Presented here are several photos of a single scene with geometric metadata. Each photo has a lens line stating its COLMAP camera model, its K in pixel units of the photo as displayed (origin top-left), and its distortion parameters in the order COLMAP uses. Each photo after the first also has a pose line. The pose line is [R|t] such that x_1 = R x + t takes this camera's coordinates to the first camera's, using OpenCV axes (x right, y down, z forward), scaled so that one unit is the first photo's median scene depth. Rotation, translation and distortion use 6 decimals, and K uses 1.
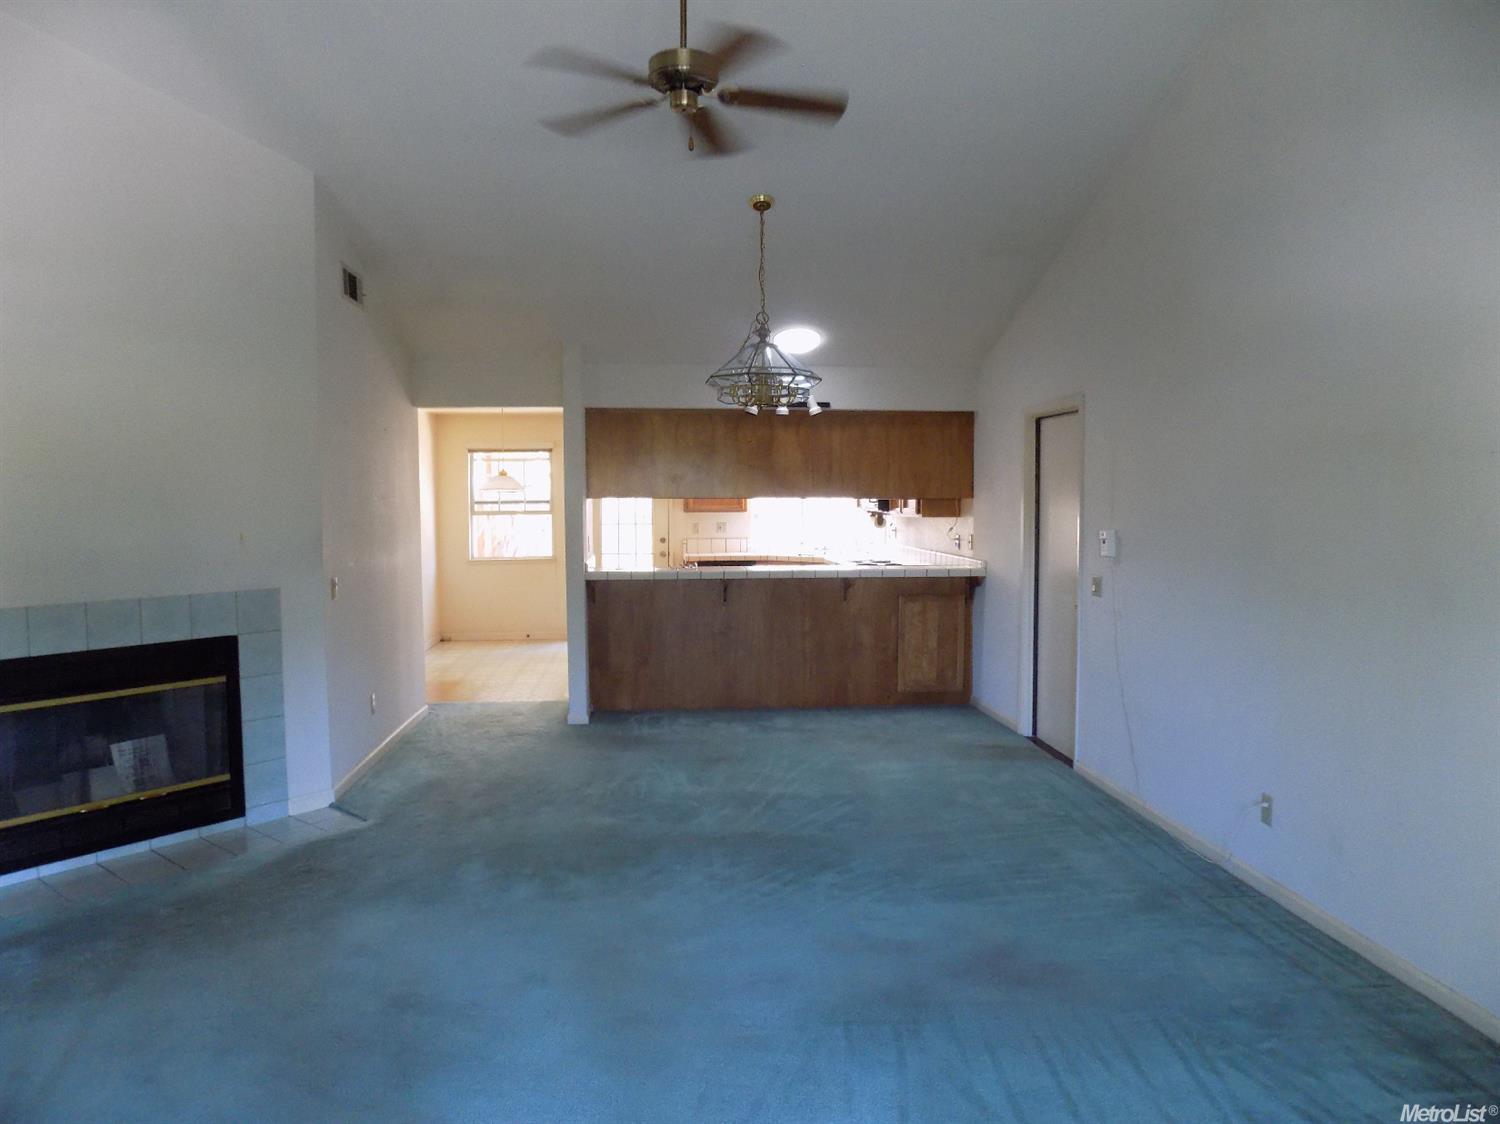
lens RADIAL K [[989.2, 0, 749.2], [0, 989.2, 566.5], [0, 0, 1]] dist [-0.059693, 0.068268]
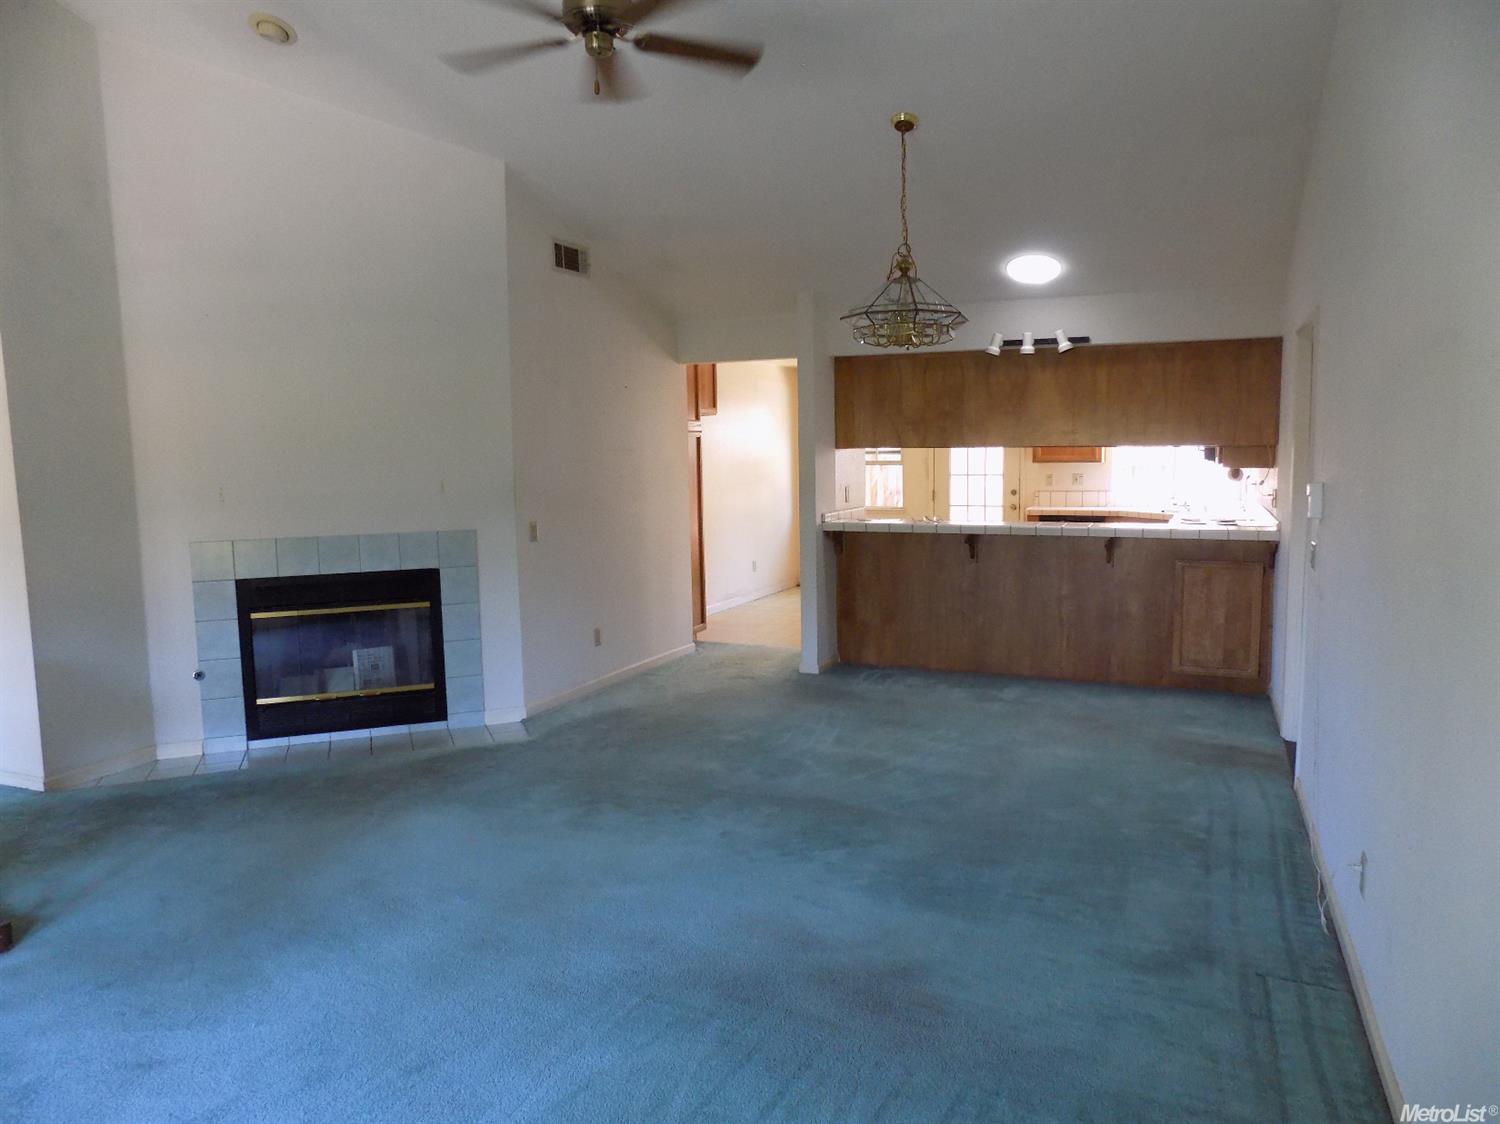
lens RADIAL K [[989.2, 0, 749.2], [0, 989.2, 566.5], [0, 0, 1]] dist [-0.059693, 0.068268]
pose [[0.879880, 0.045738, -0.472990, 0.246840], [-0.022237, 0.998230, 0.055162, -0.003902], [0.474676, -0.038018, 0.879339, 0.086281]]
